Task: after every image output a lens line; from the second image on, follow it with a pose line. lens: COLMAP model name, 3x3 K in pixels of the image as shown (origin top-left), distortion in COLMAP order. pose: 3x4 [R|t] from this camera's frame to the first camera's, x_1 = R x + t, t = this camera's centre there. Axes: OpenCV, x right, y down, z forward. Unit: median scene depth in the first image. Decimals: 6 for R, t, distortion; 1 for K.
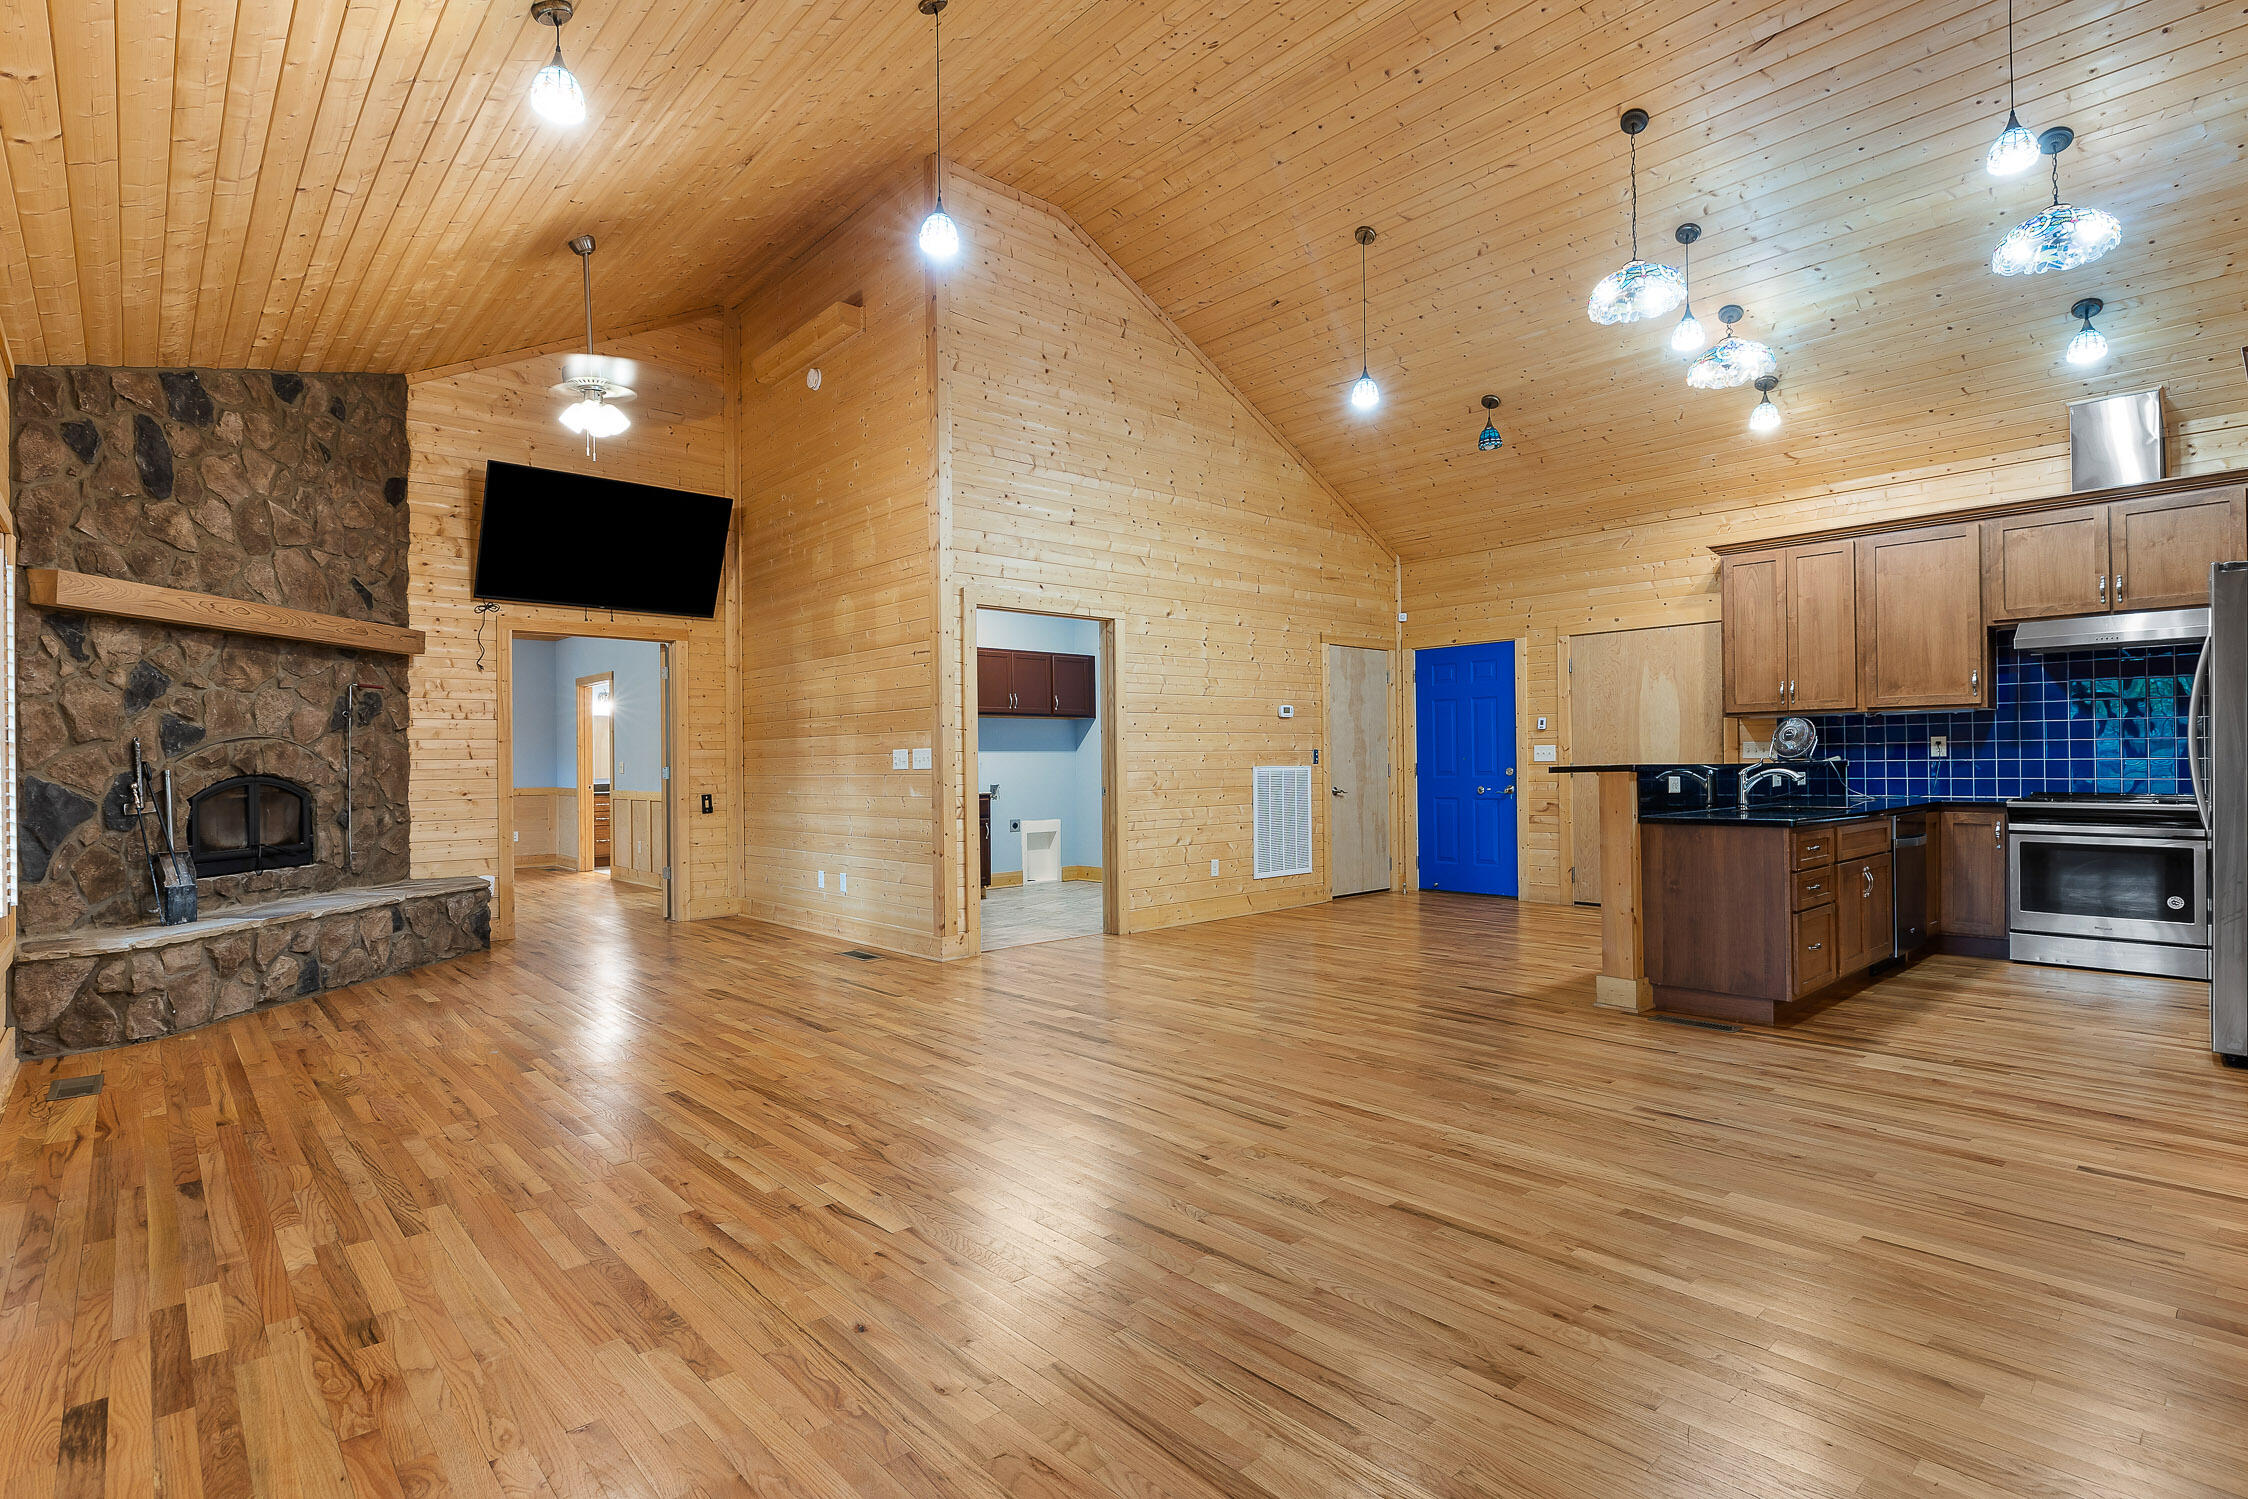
lens RADIAL K [[1096.9, 0, 1132.5], [0, 1096.9, 755.0], [0, 0, 1]] dist [-0.003233, 0.000641]
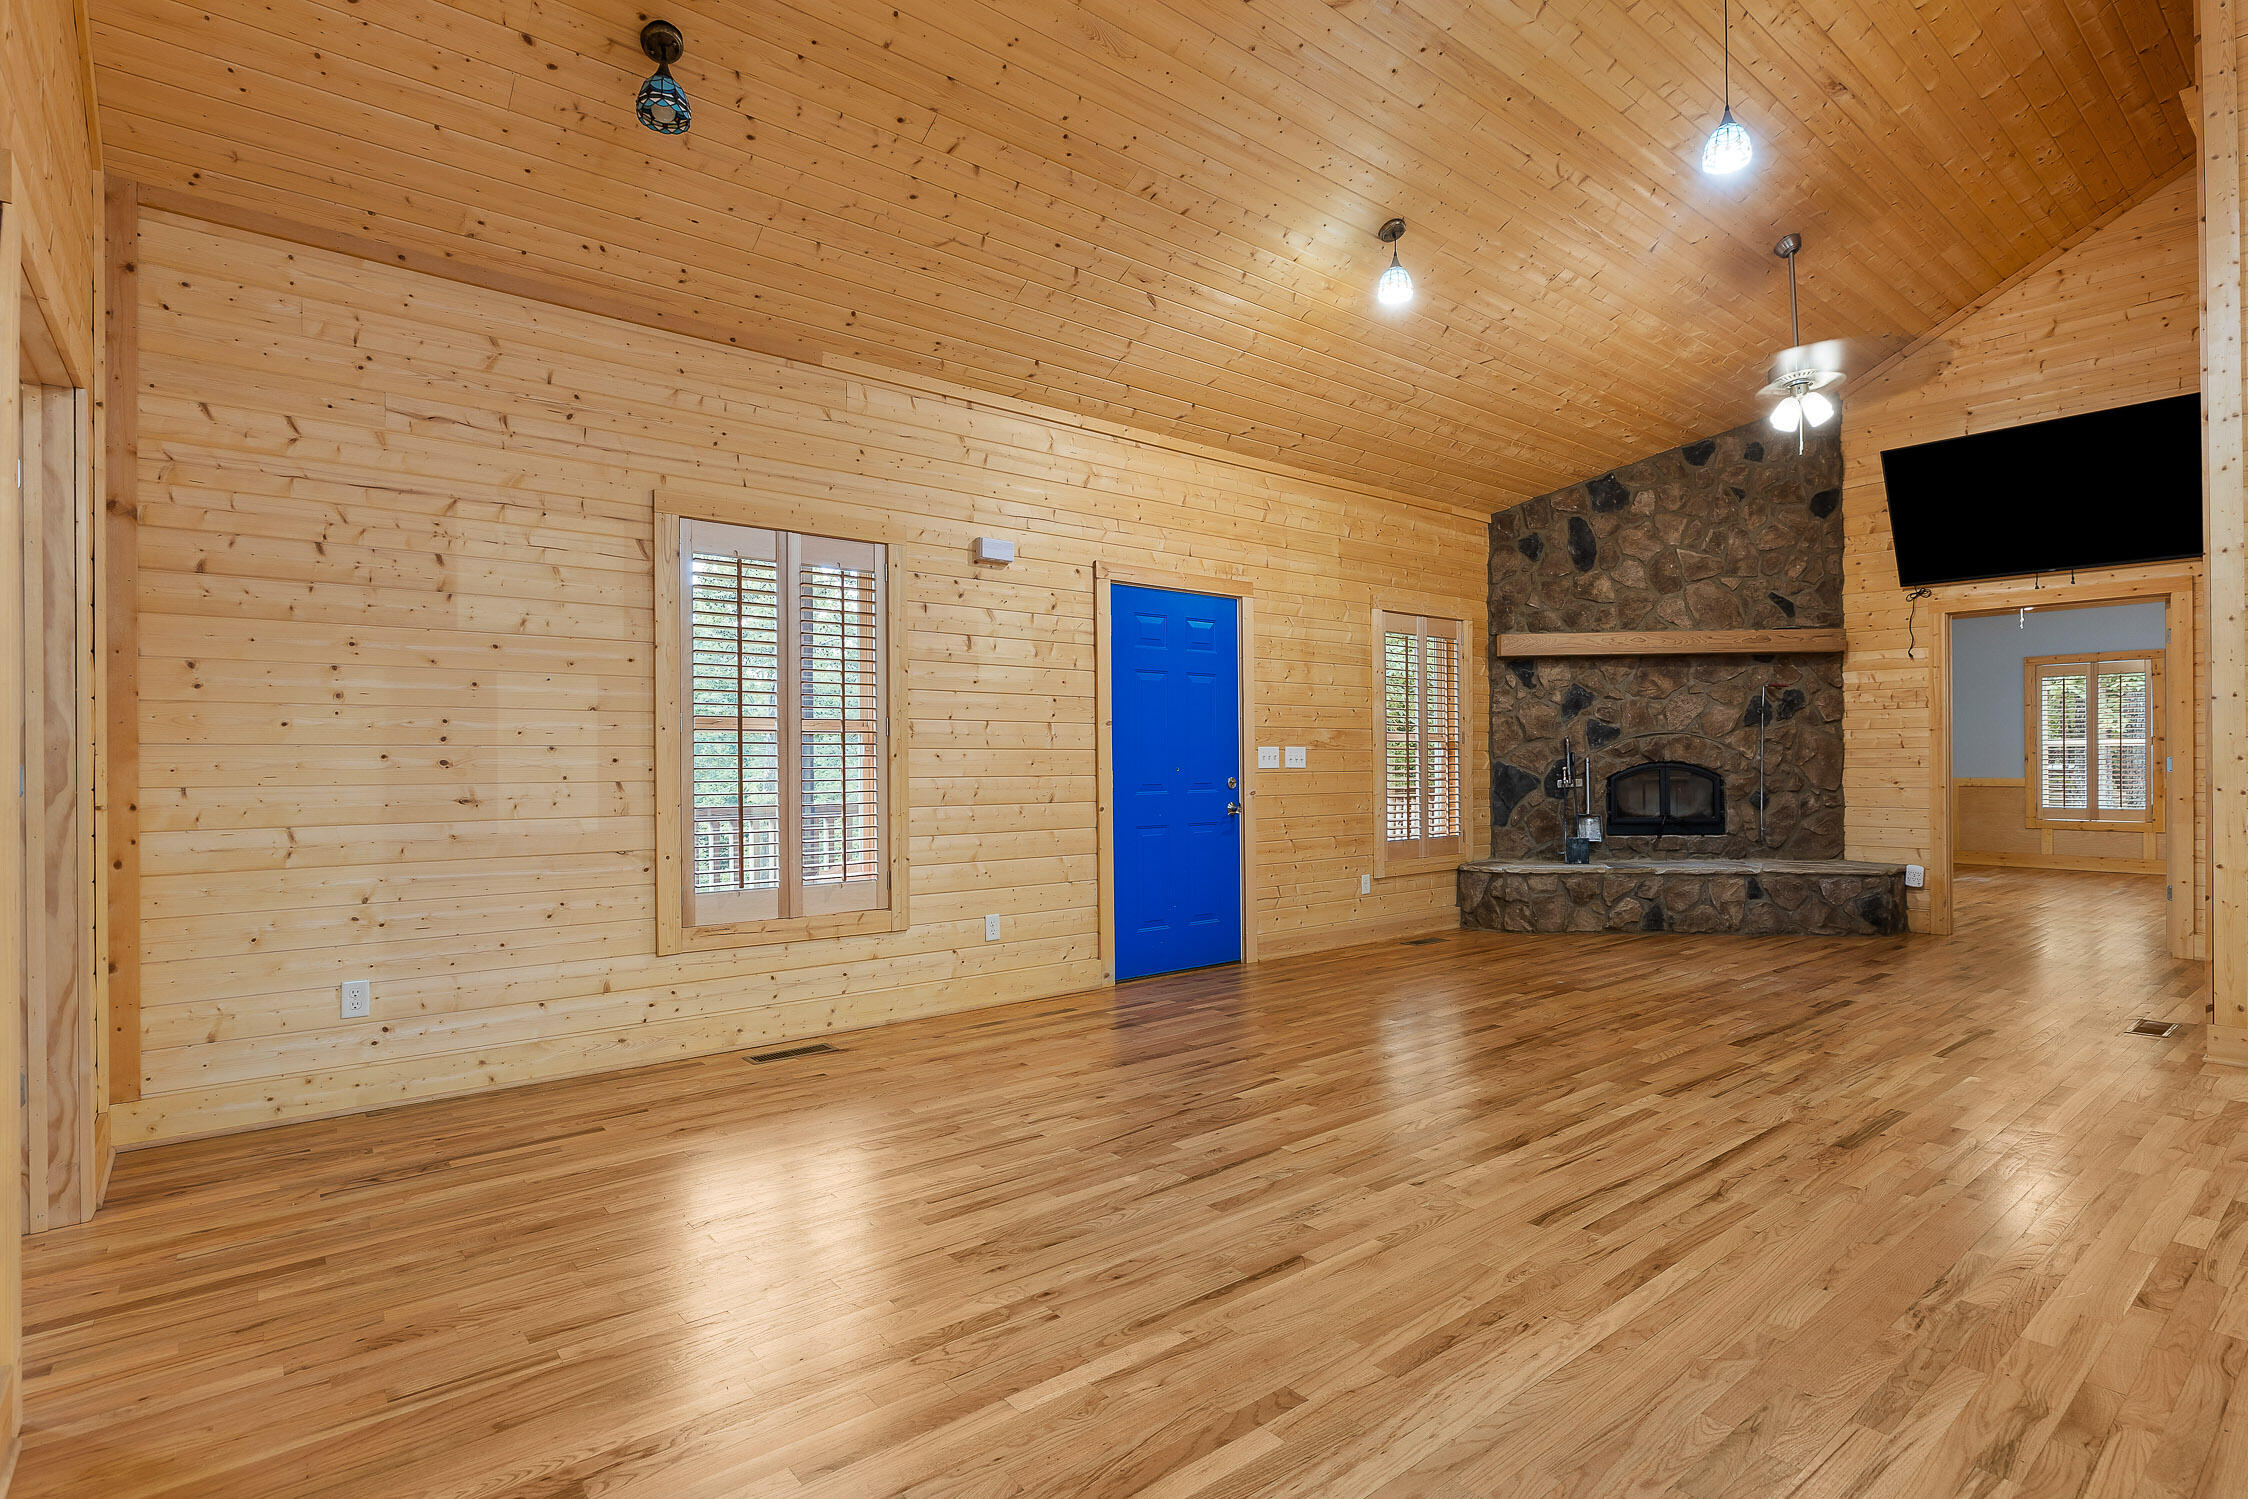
lens RADIAL K [[1097.6, 0, 1136.4], [0, 1097.6, 763.0], [0, 0, 1]] dist [-0.008923, -0.000110]
pose [[-0.050134, 0.013425, -0.998652, 0.601601], [0.013031, 0.999833, 0.012787, -0.006063], [0.998657, -0.012373, -0.050301, 0.480799]]
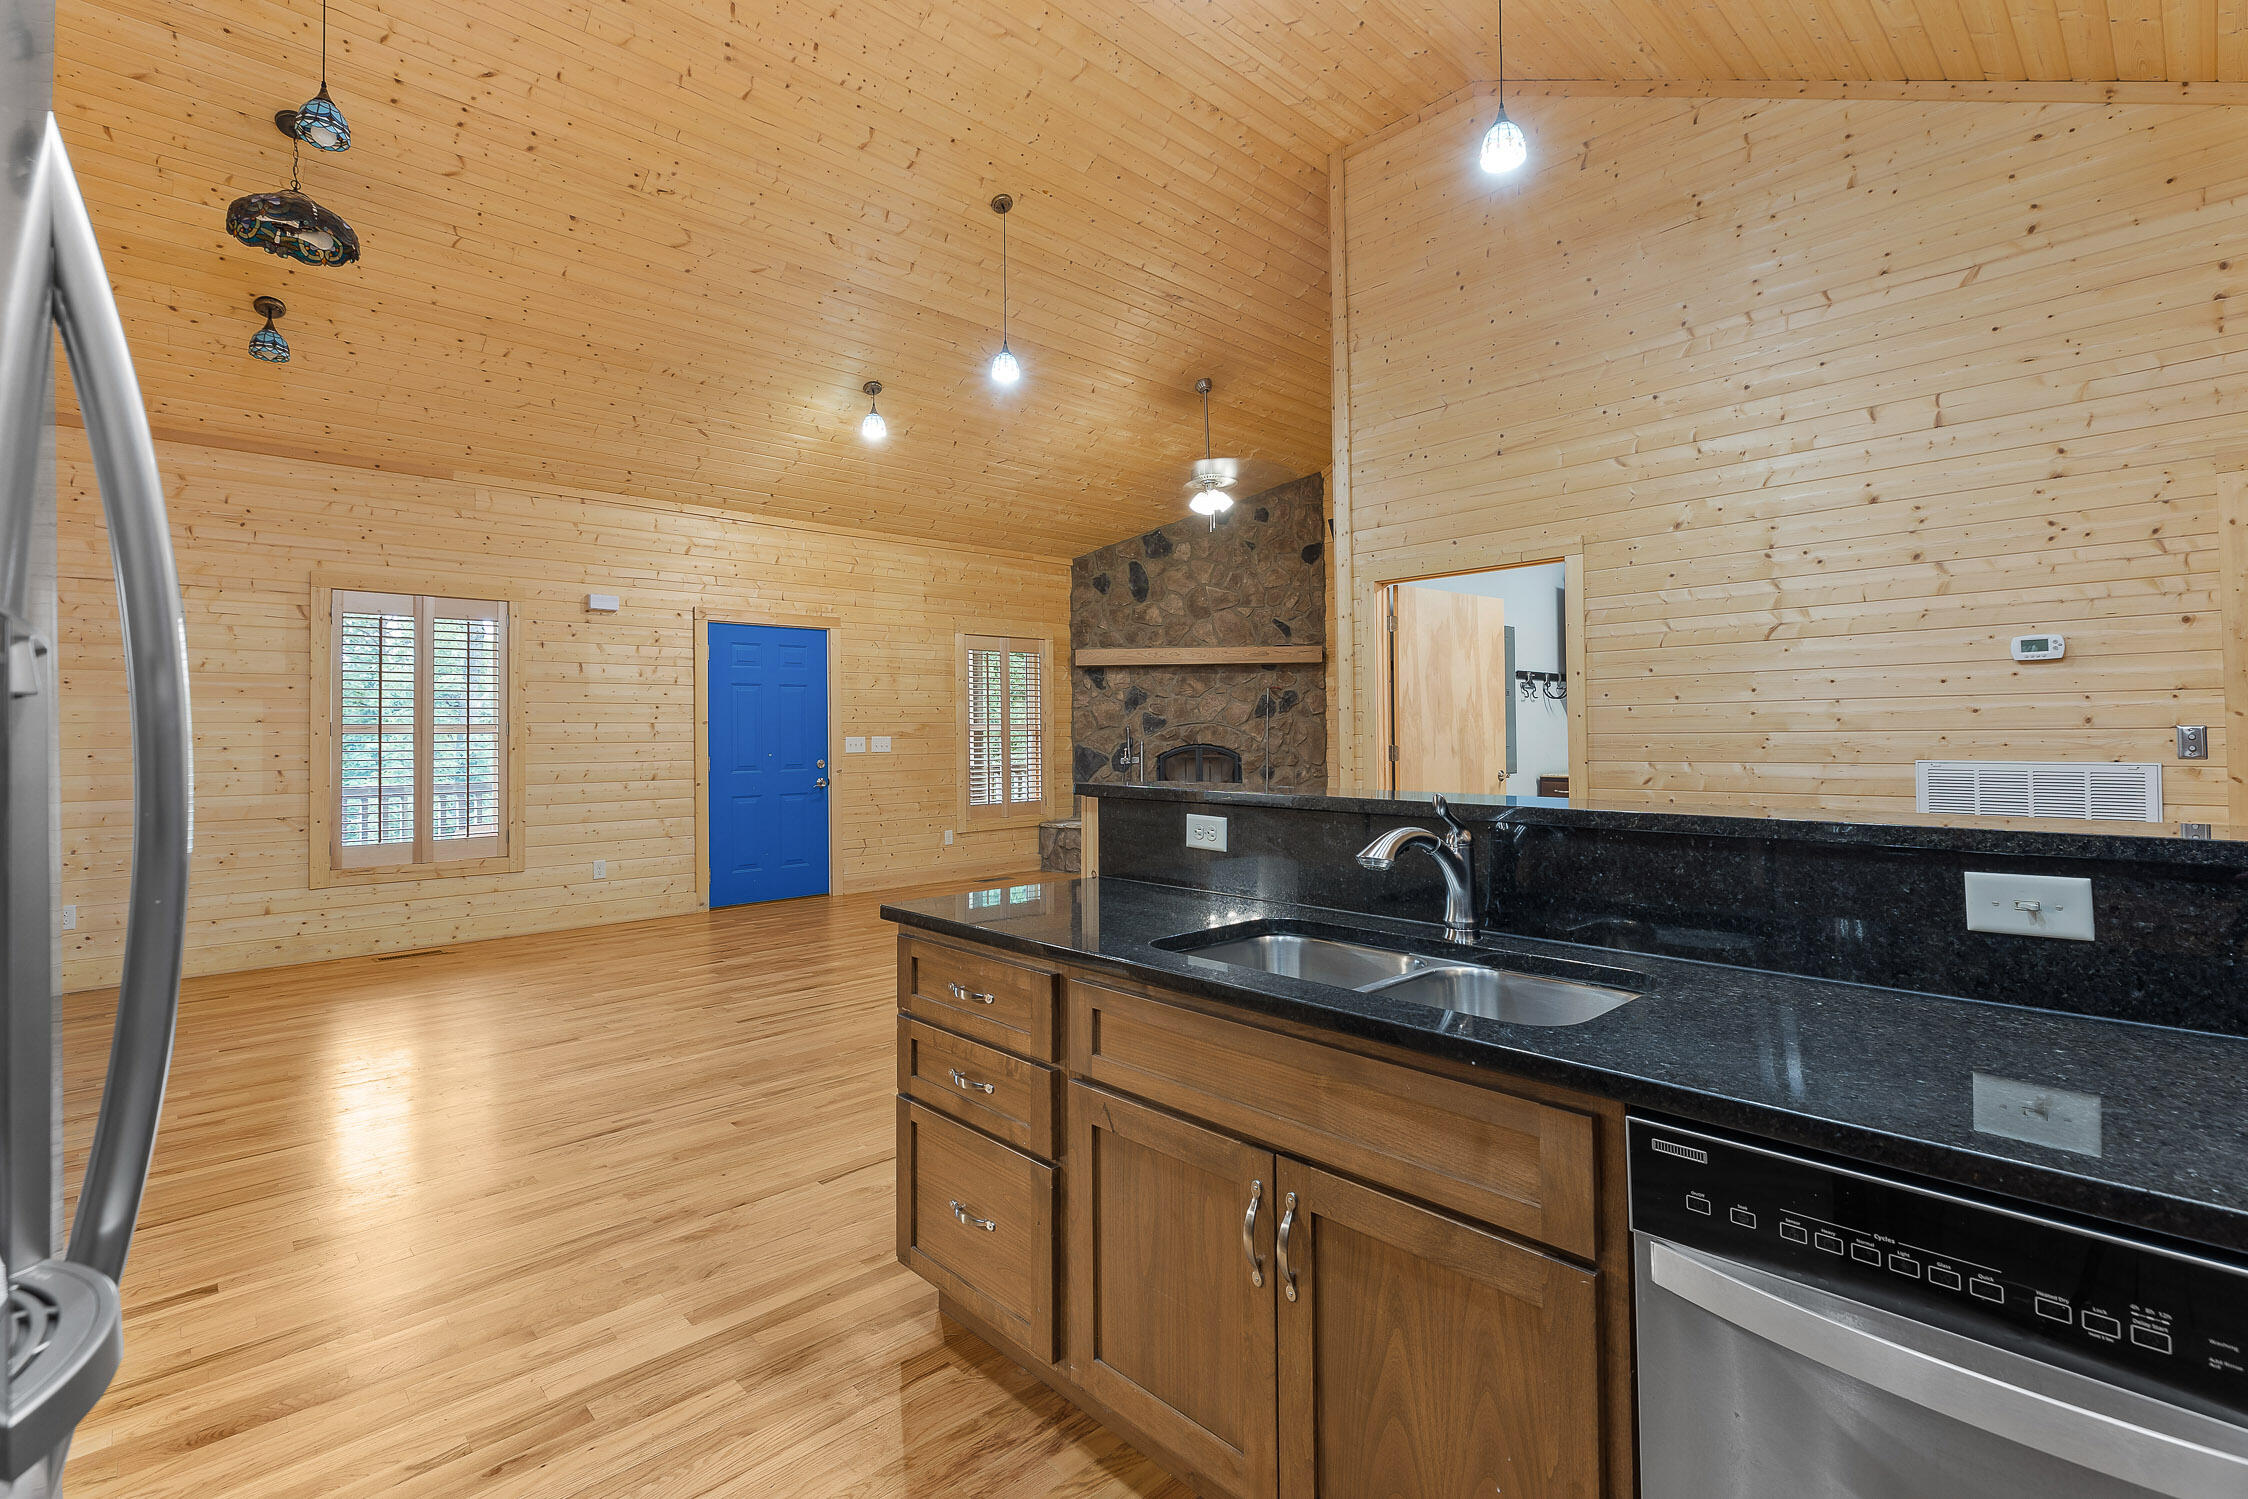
lens RADIAL K [[1019.9, 0, 1125.9], [0, 1019.9, 712.0], [0, 0, 1]] dist [0.003046, -0.001207]
pose [[0.020544, -0.008384, -0.999754, 0.932801], [0.017370, 0.999817, -0.008027, -0.024931], [0.999638, -0.017201, 0.020686, 0.943092]]
